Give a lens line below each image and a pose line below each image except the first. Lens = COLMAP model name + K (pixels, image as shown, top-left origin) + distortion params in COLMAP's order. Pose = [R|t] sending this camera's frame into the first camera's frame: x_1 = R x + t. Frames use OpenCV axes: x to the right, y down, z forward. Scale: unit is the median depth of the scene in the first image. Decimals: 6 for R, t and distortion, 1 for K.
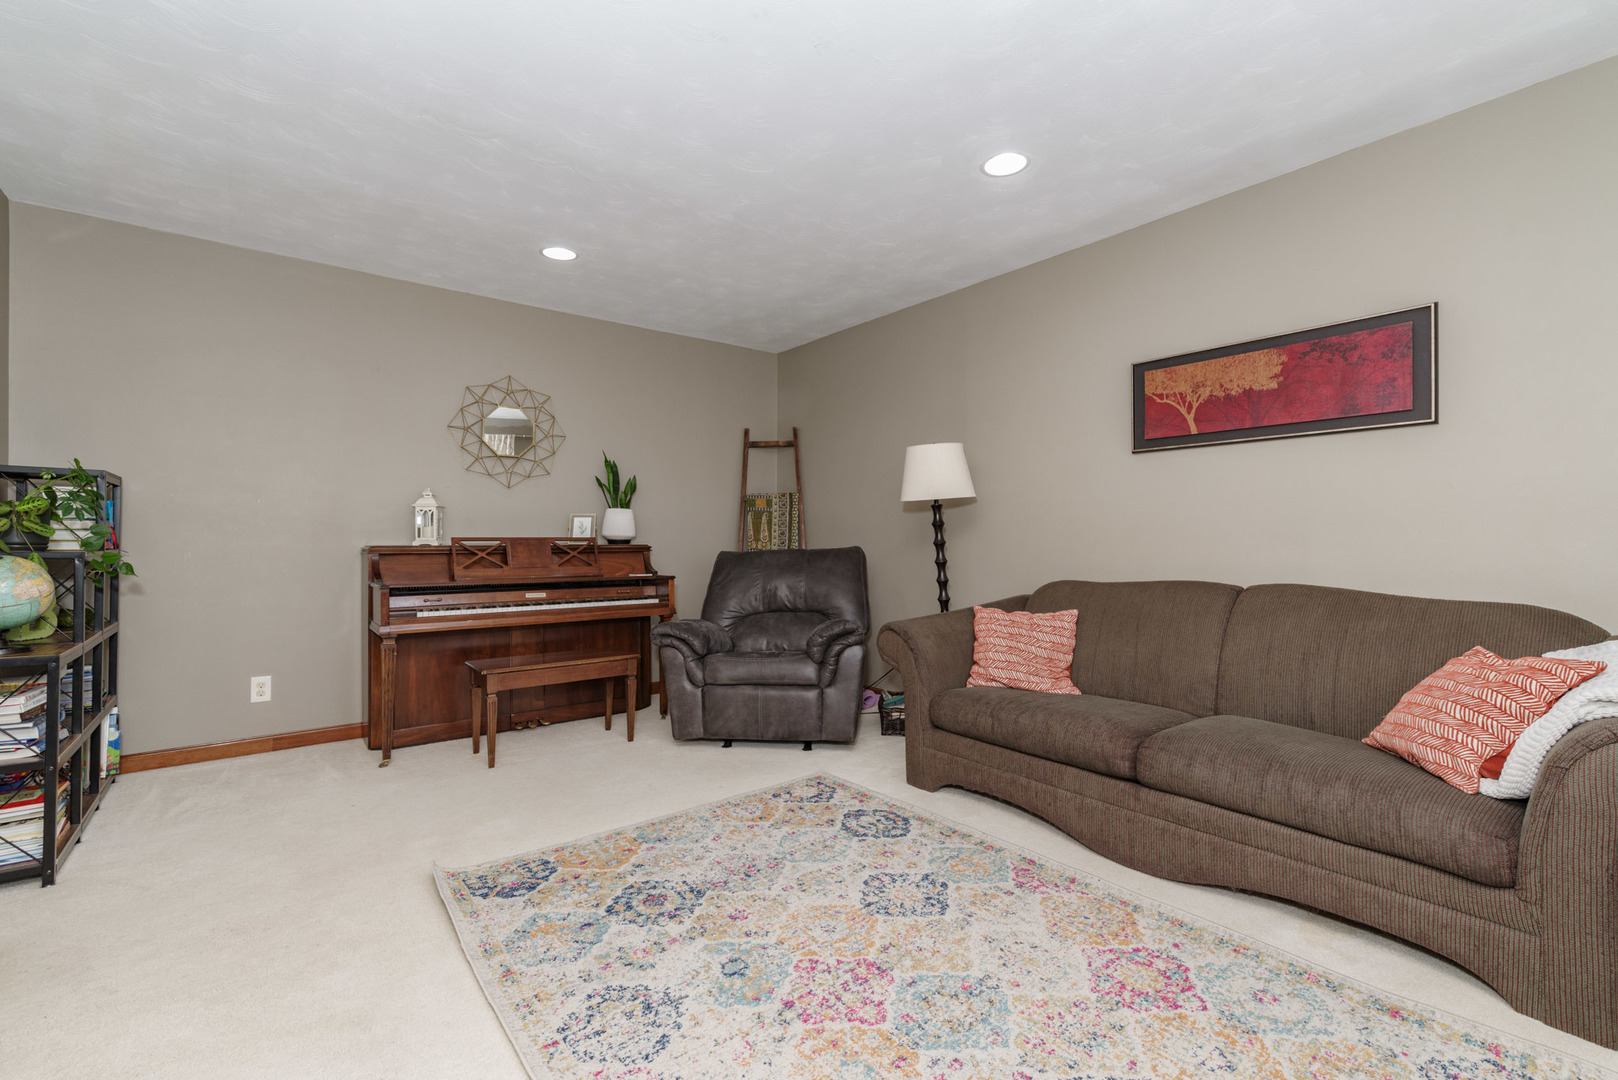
lens RADIAL K [[705.4, 0, 809.0], [0, 705.4, 540.0], [0, 0, 1]] dist [0.010409, -0.000227]
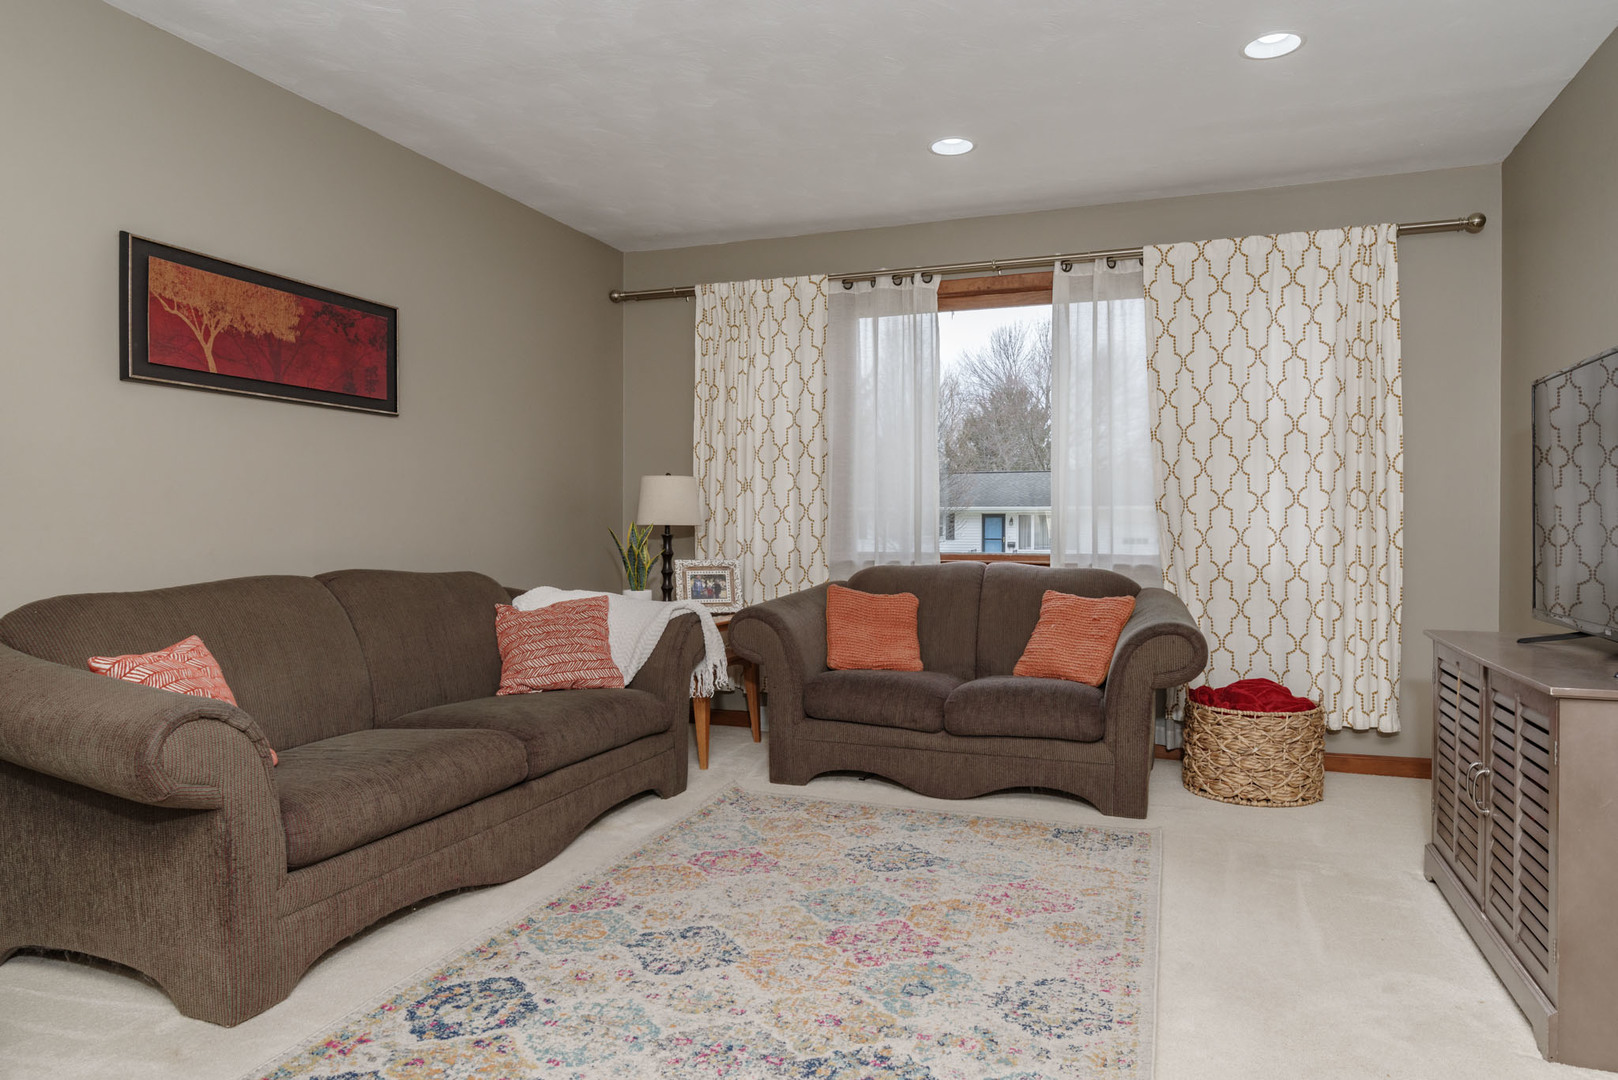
lens RADIAL K [[1029.9, 0, 811.5], [0, 1029.9, 533.0], [0, 0, 1]] dist [-0.004227, -0.000872]
pose [[-0.528370, -0.004058, 0.849004, -0.952929], [0.000489, 0.999987, 0.005084, 0.010680], [-0.849014, 0.003102, -0.528361, 1.500983]]
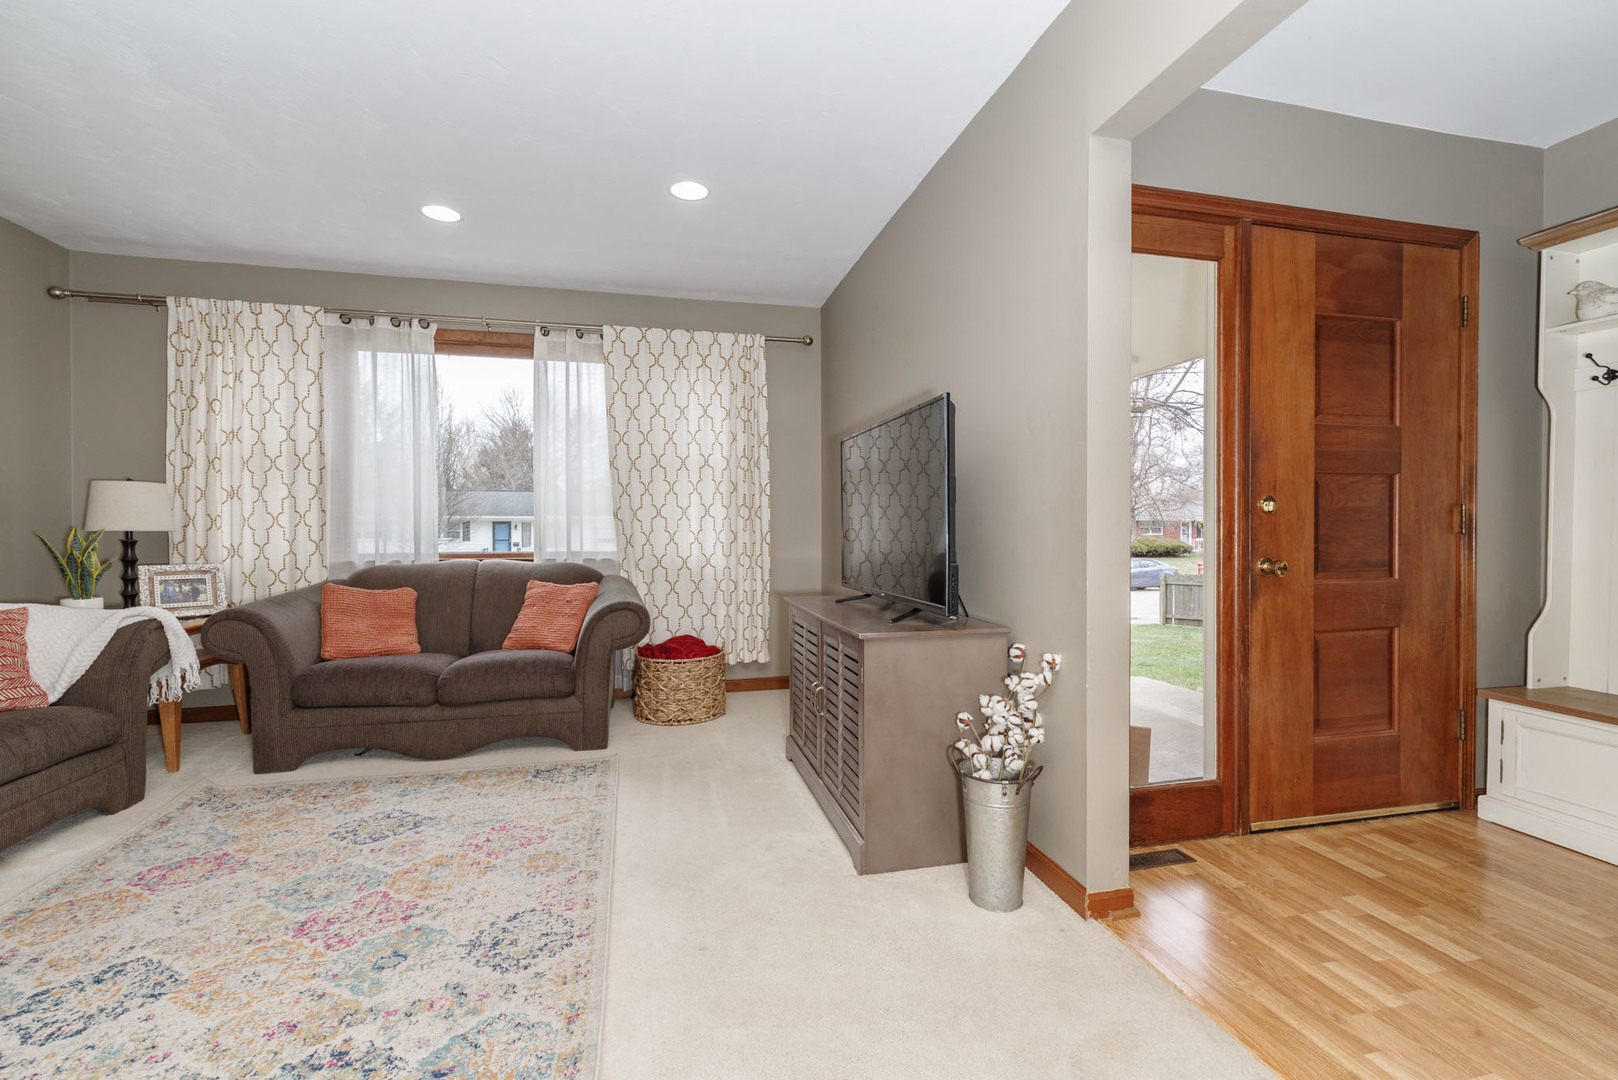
lens RADIAL K [[705.4, 0, 809.0], [0, 705.4, 540.0], [0, 0, 1]] dist [0.010409, -0.000227]
pose [[-0.908734, -0.001194, 0.417375, -0.861683], [0.005172, 0.999887, 0.014123, 0.010060], [-0.417345, 0.014993, -0.908625, 1.361357]]
